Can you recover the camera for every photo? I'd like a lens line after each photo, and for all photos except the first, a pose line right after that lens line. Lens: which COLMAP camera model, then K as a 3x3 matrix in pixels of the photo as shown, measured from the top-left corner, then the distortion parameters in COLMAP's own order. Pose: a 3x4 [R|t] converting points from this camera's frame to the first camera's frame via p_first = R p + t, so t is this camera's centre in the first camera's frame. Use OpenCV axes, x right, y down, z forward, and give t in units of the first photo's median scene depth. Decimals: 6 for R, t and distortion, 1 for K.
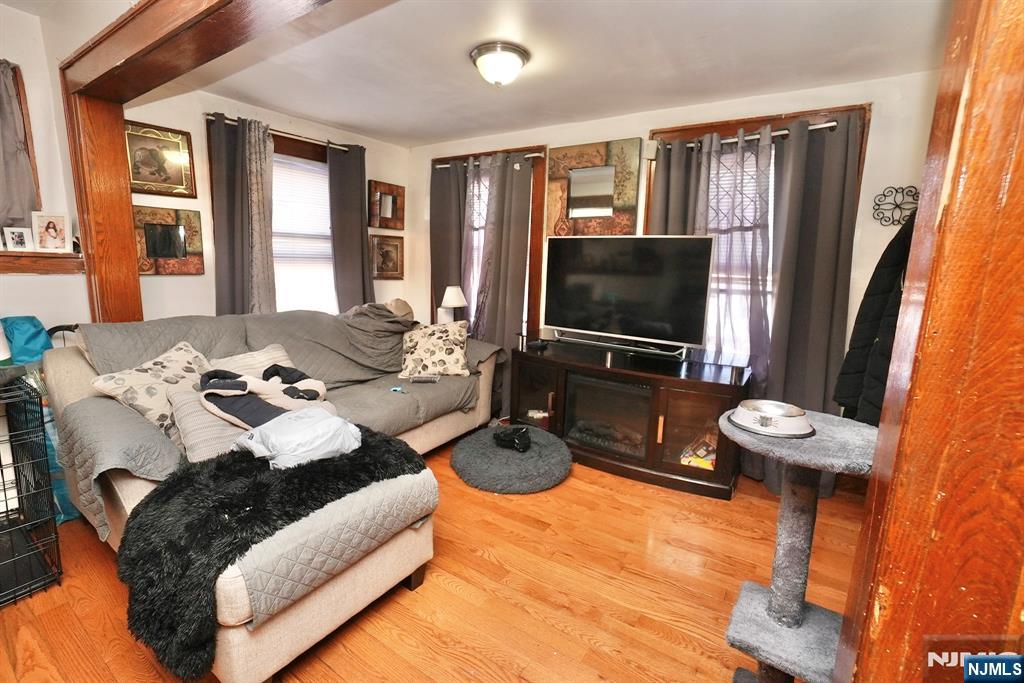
lens RADIAL K [[454.2, 0, 505.2], [0, 454.2, 336.3], [0, 0, 1]] dist [-0.036221, 0.000186]
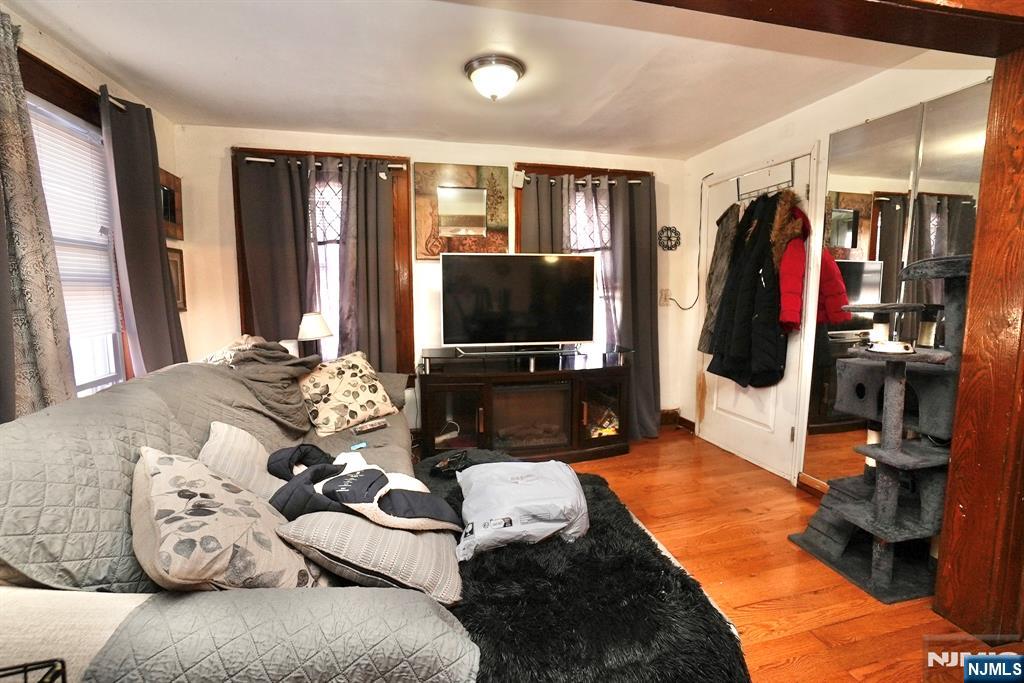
lens RADIAL K [[454.2, 0, 505.2], [0, 454.2, 336.3], [0, 0, 1]] dist [-0.036221, 0.000186]
pose [[0.677506, -0.111006, 0.727092, -0.550115], [0.143306, 0.989523, 0.017539, -0.041302], [-0.721421, 0.092314, 0.686316, 0.254489]]
